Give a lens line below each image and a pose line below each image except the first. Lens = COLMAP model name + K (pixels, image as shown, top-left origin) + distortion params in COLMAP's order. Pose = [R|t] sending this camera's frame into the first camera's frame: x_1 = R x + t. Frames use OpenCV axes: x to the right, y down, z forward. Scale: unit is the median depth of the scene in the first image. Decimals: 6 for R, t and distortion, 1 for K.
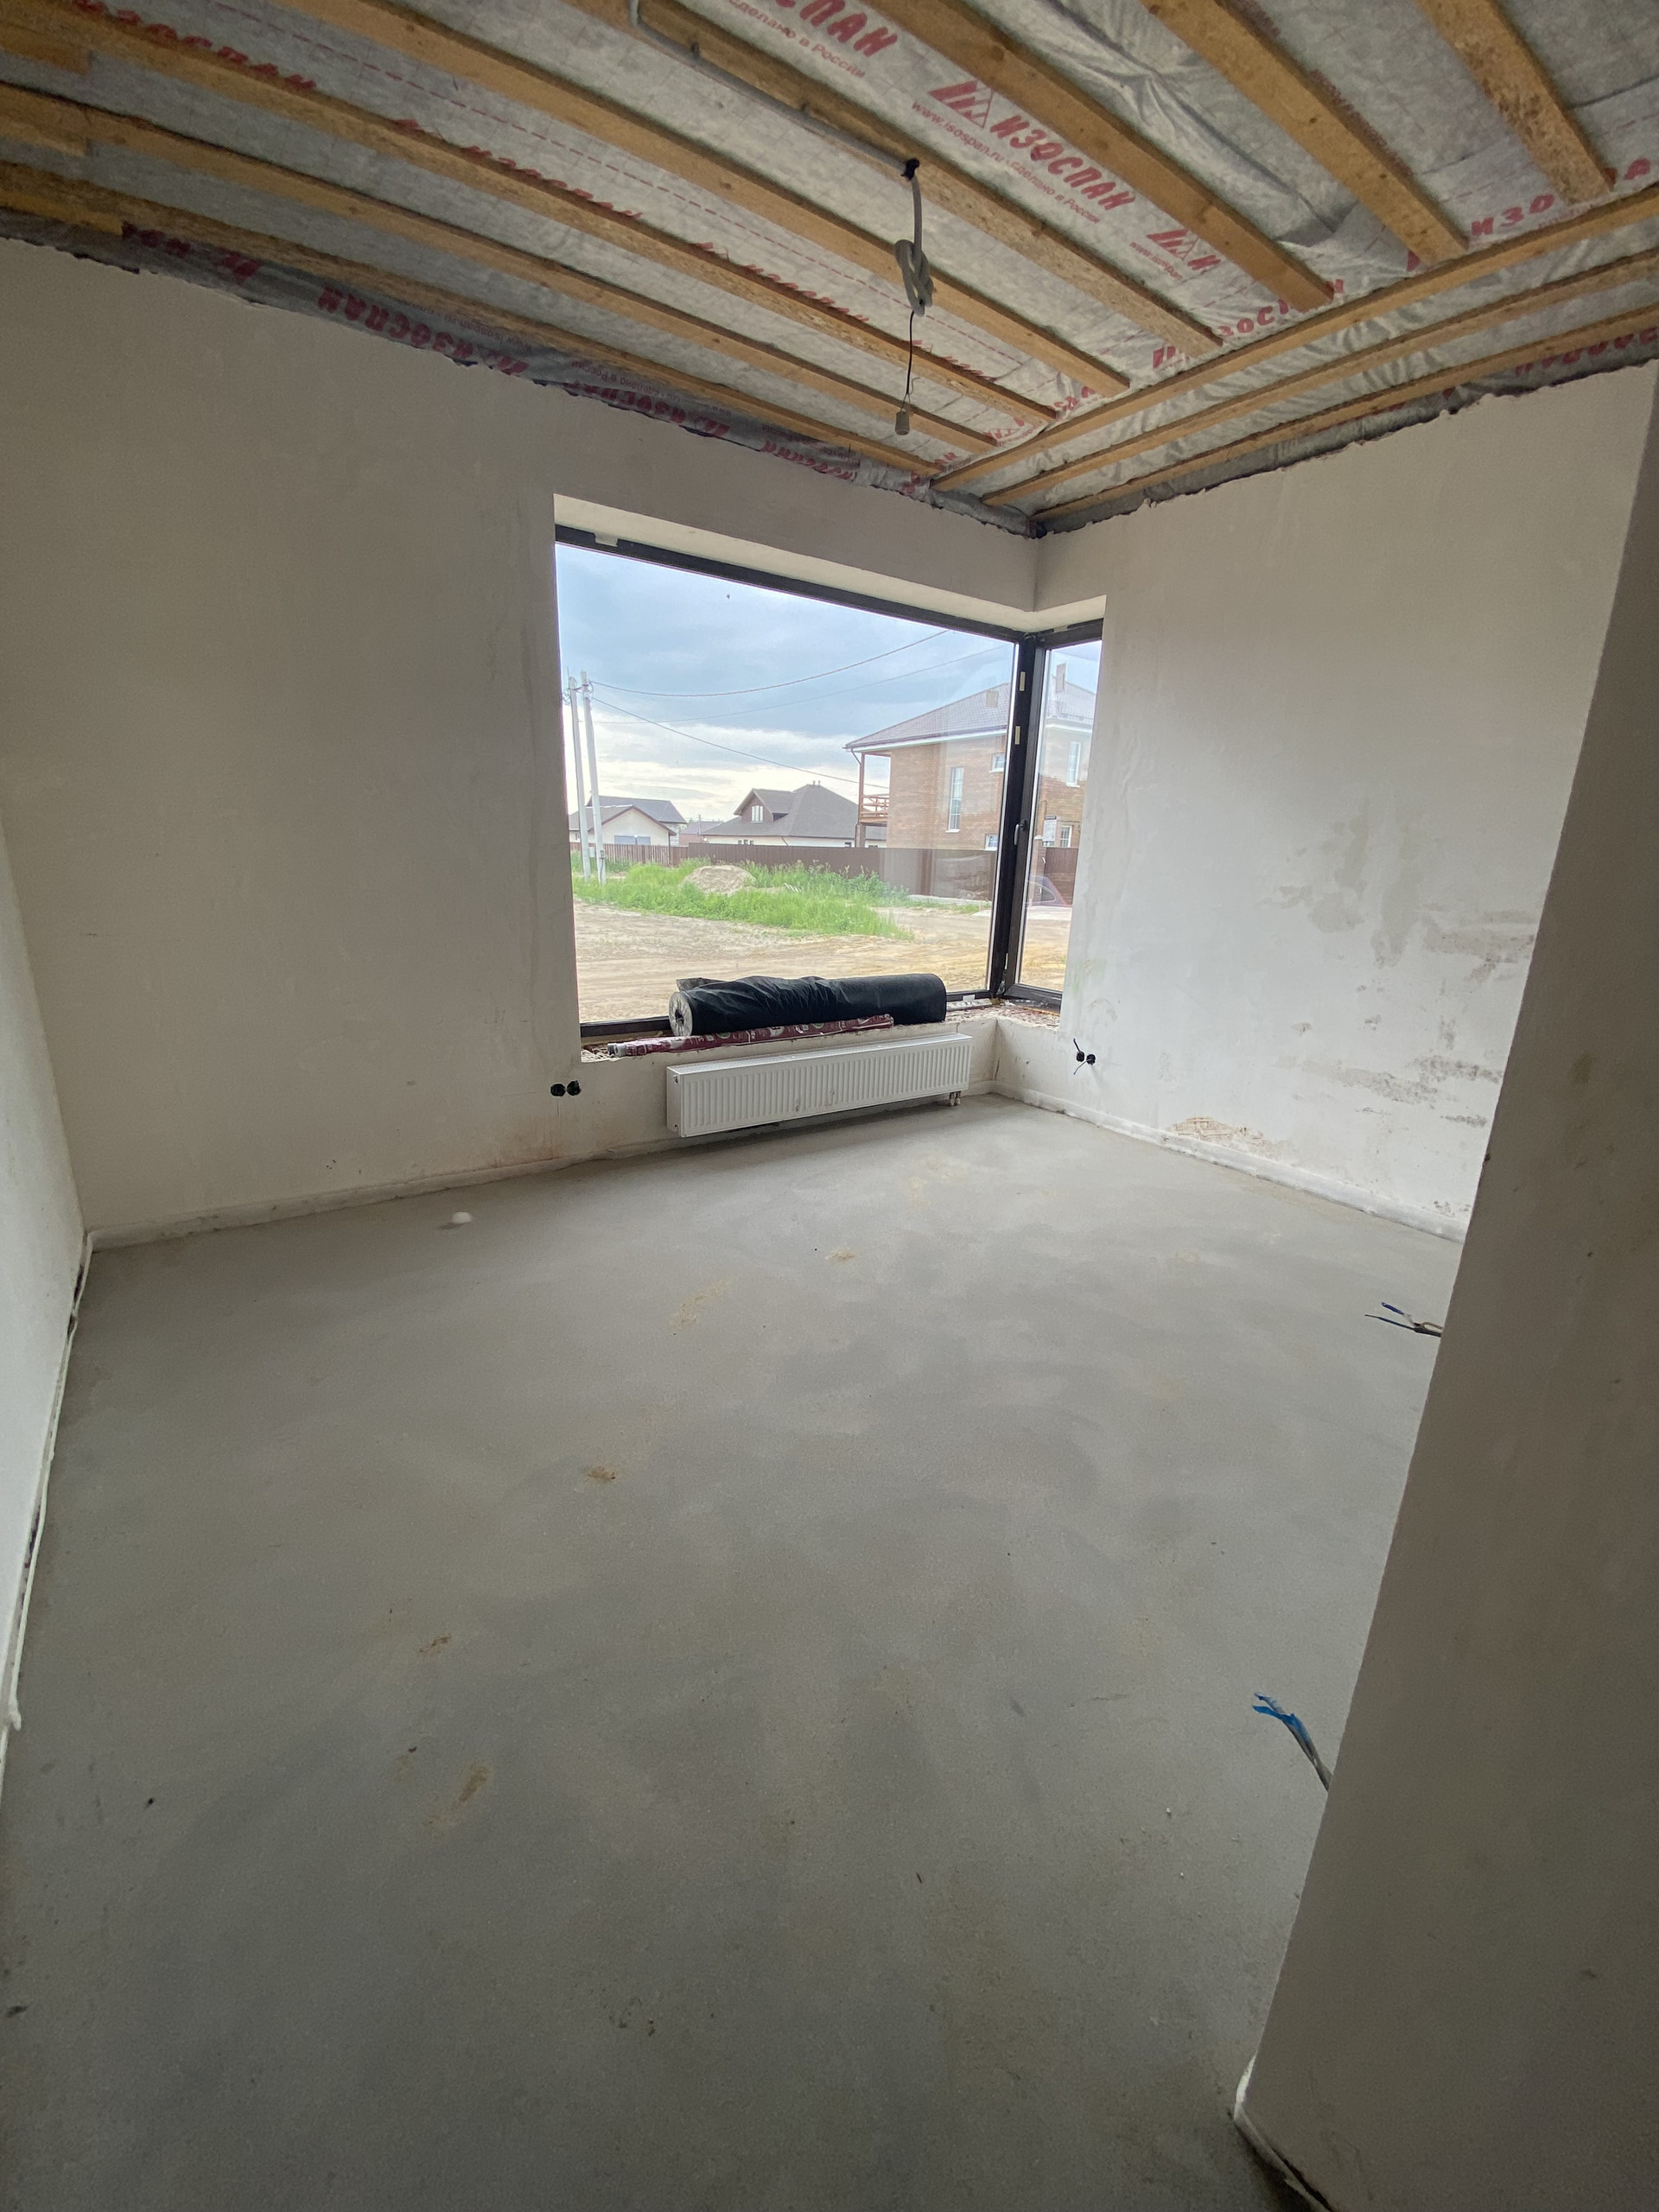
lens RADIAL K [[899.5, 0, 831.2], [0, 899.5, 1119.7], [0, 0, 1]] dist [0.013247, -0.016226]
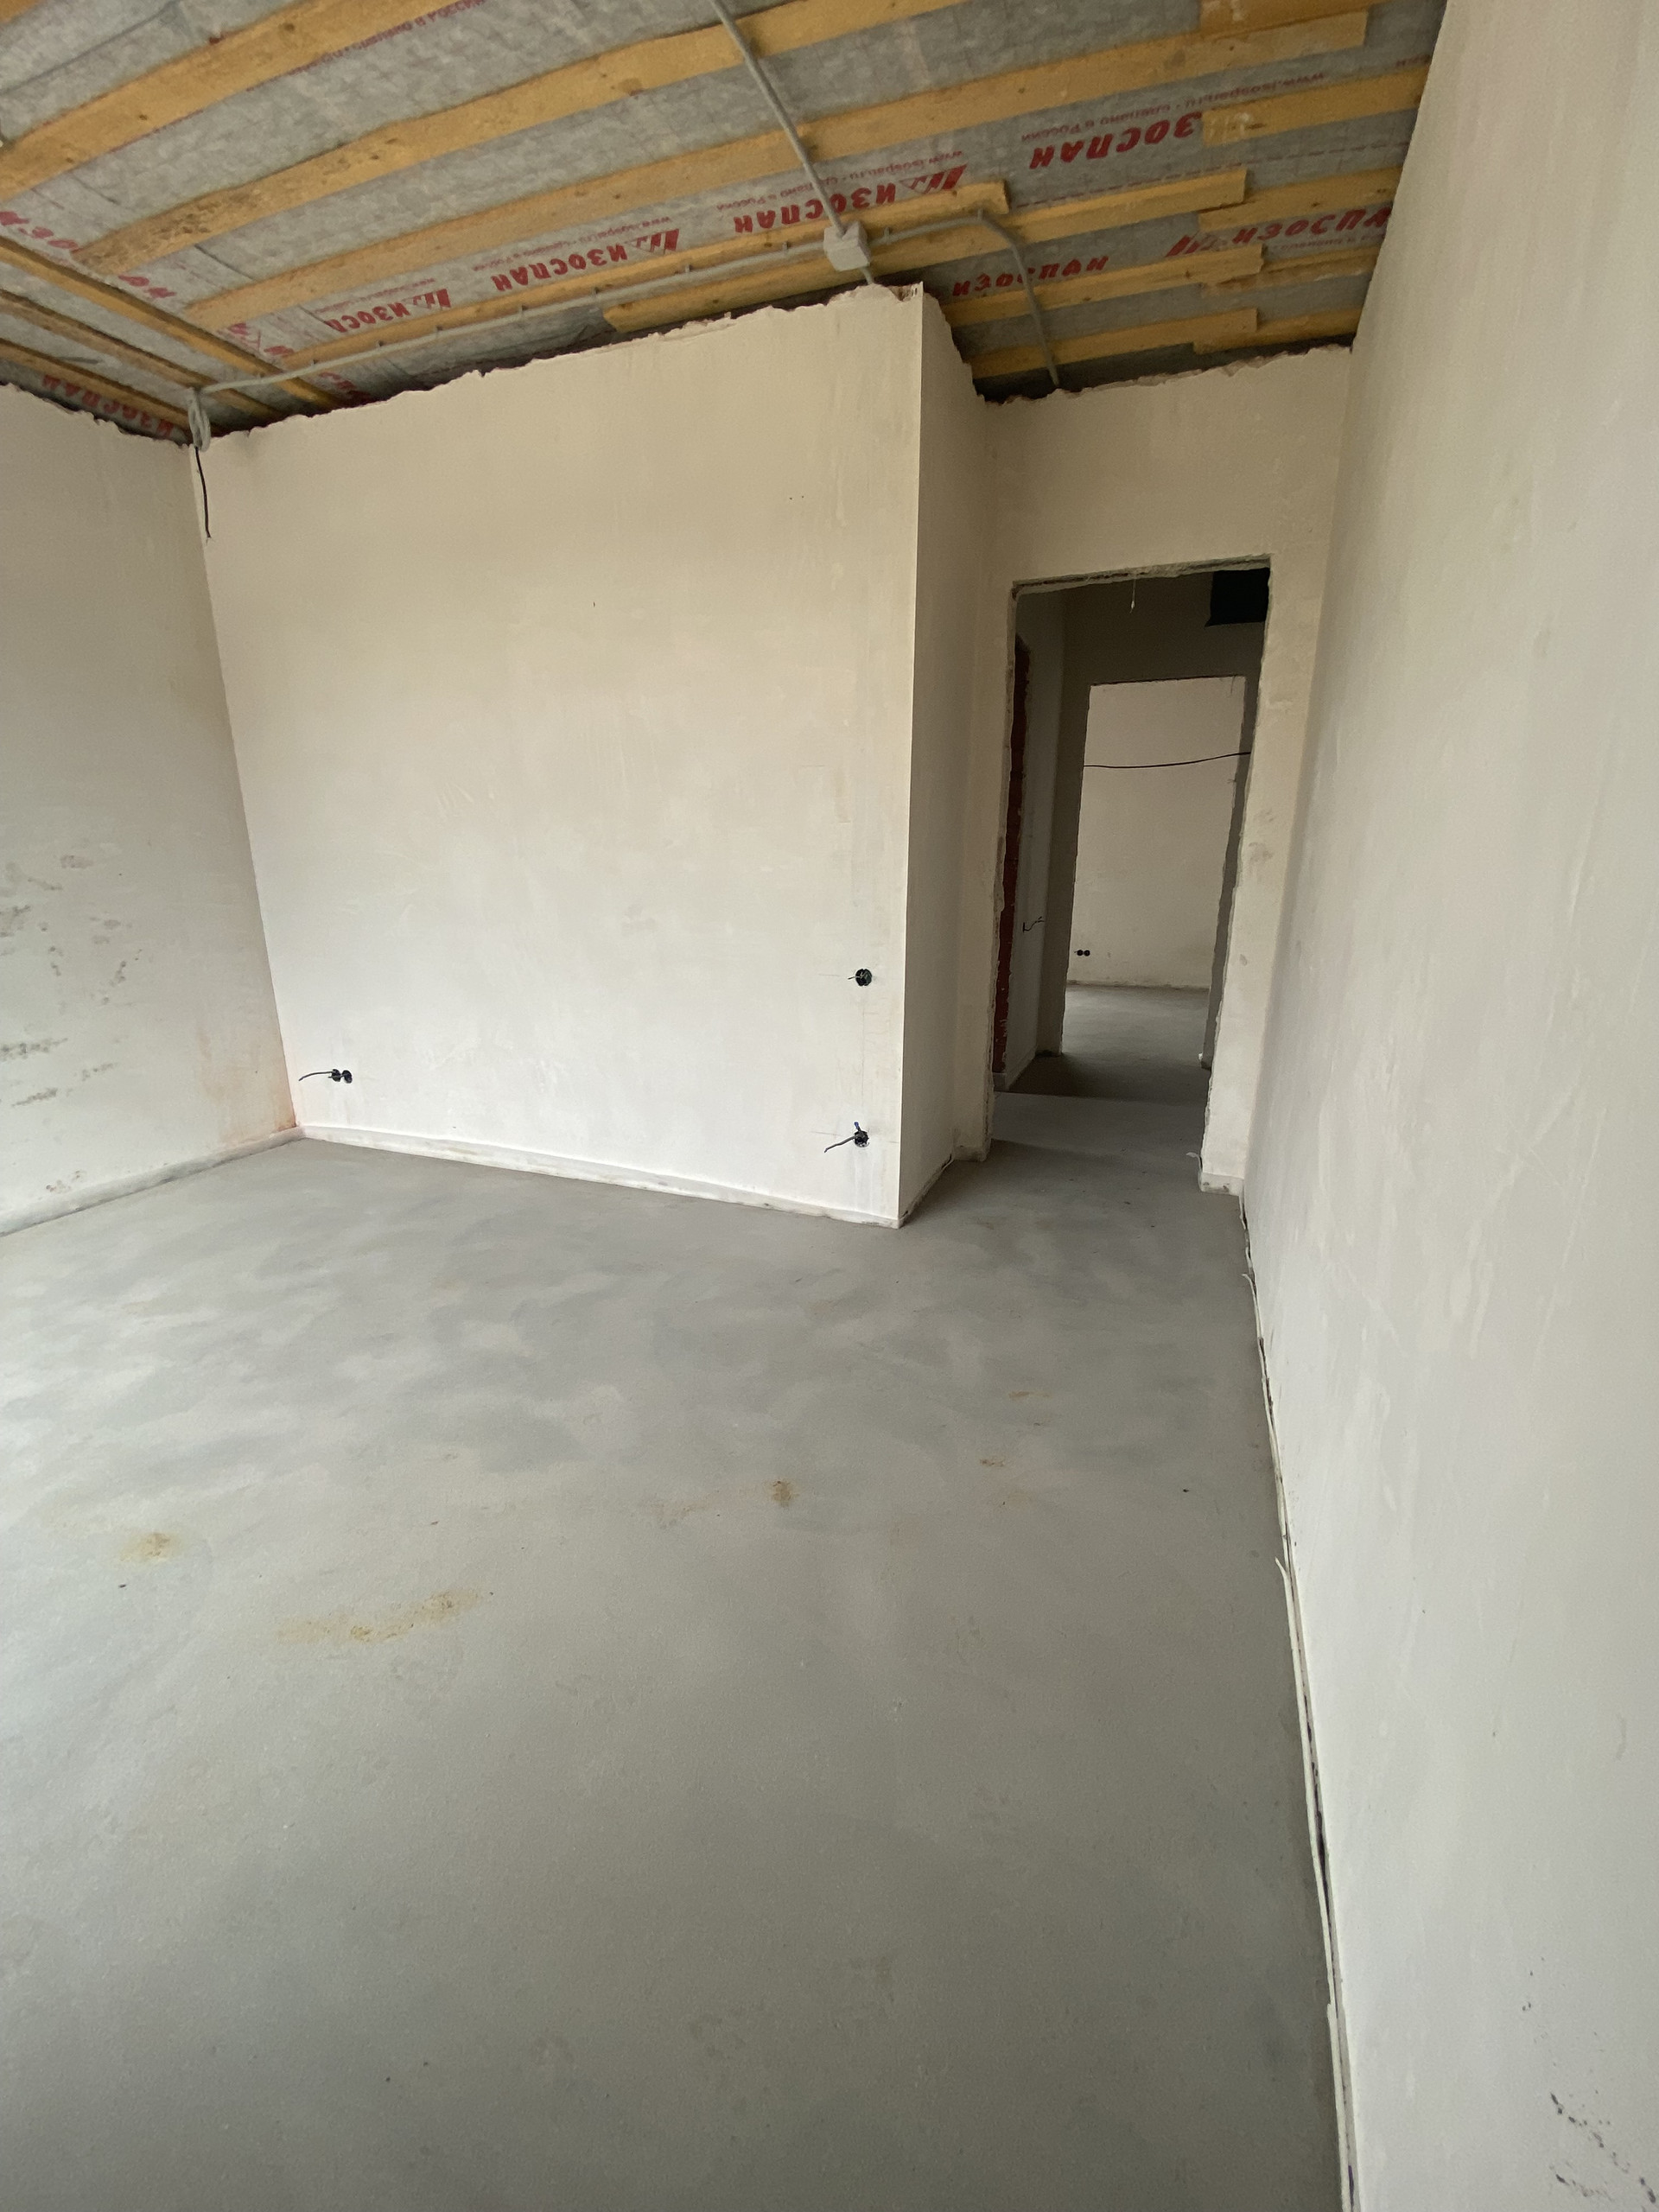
lens RADIAL K [[899.5, 0, 831.2], [0, 899.5, 1119.7], [0, 0, 1]] dist [0.013247, -0.016226]
pose [[-0.547641, -0.275319, 0.790119, -0.530954], [0.234286, 0.856081, 0.460690, -0.215966], [-0.803243, 0.437407, -0.404322, 0.664700]]
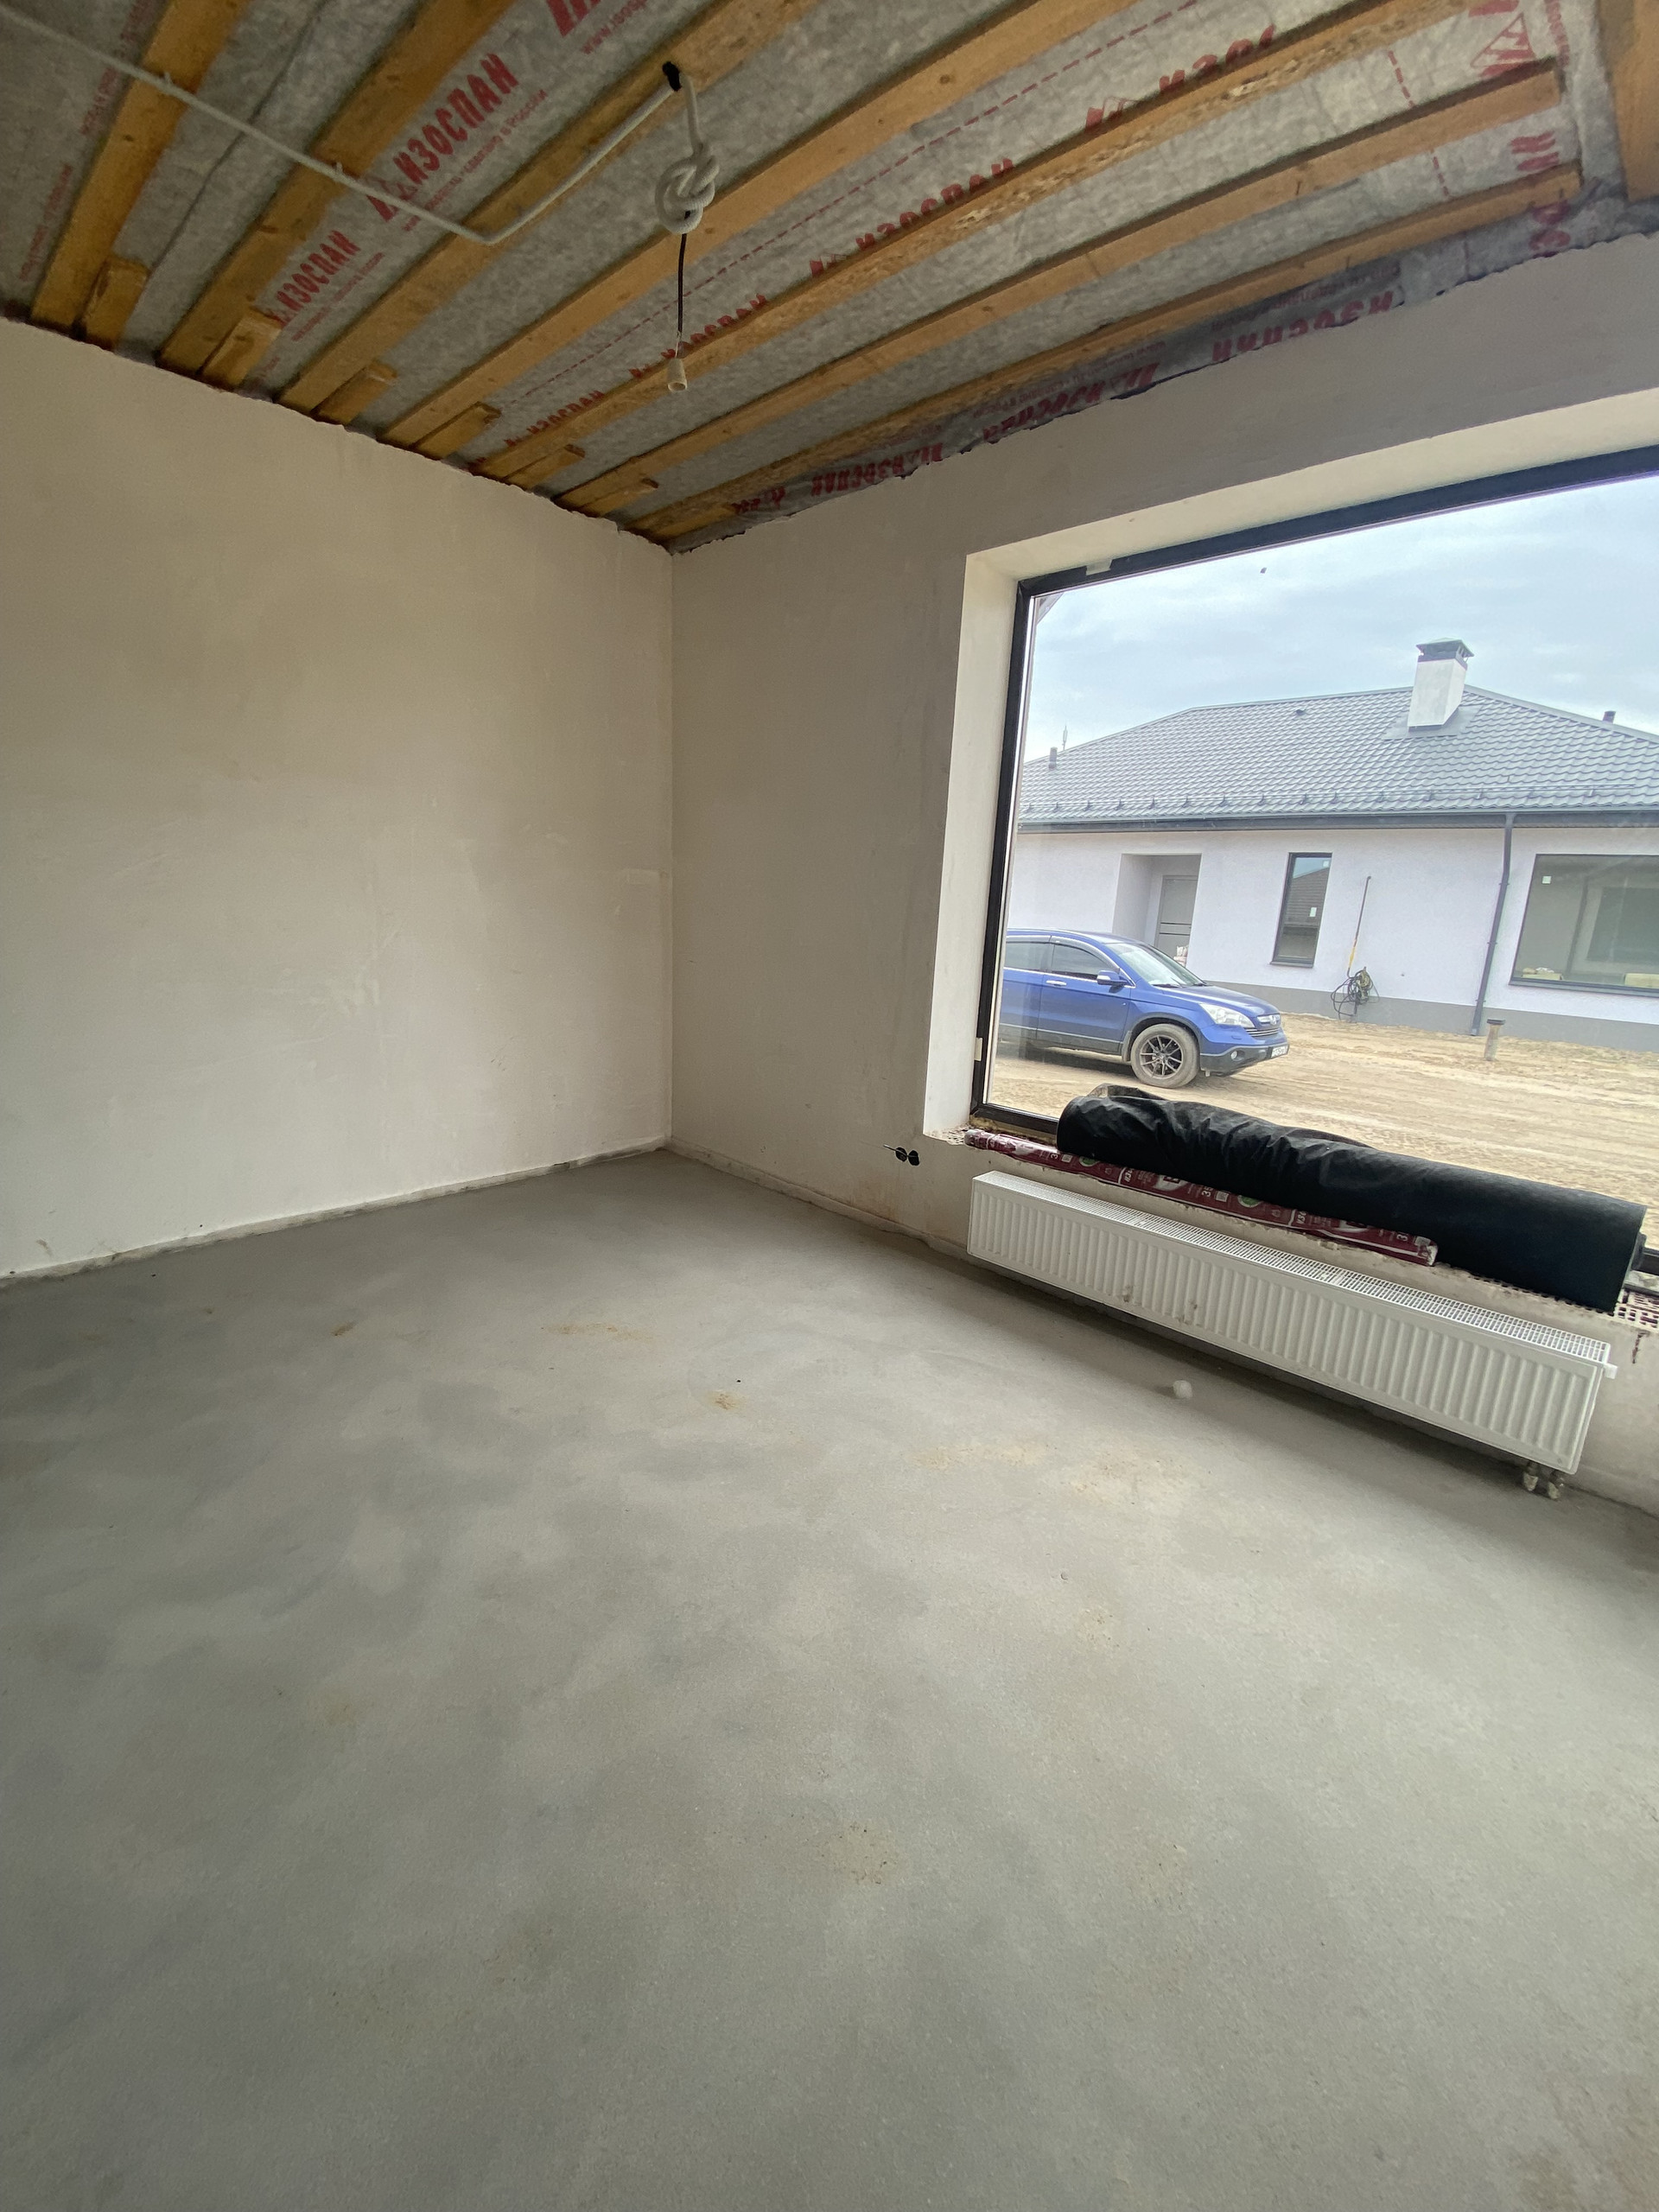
lens RADIAL K [[898.9, 0, 827.2], [0, 898.9, 1104.3], [0, 0, 1]] dist [0.012025, -0.016371]
pose [[0.192026, 0.201679, -0.960443, 0.641030], [-0.320737, 0.937812, 0.132800, -0.197502], [0.927499, 0.282548, 0.244771, 0.708412]]
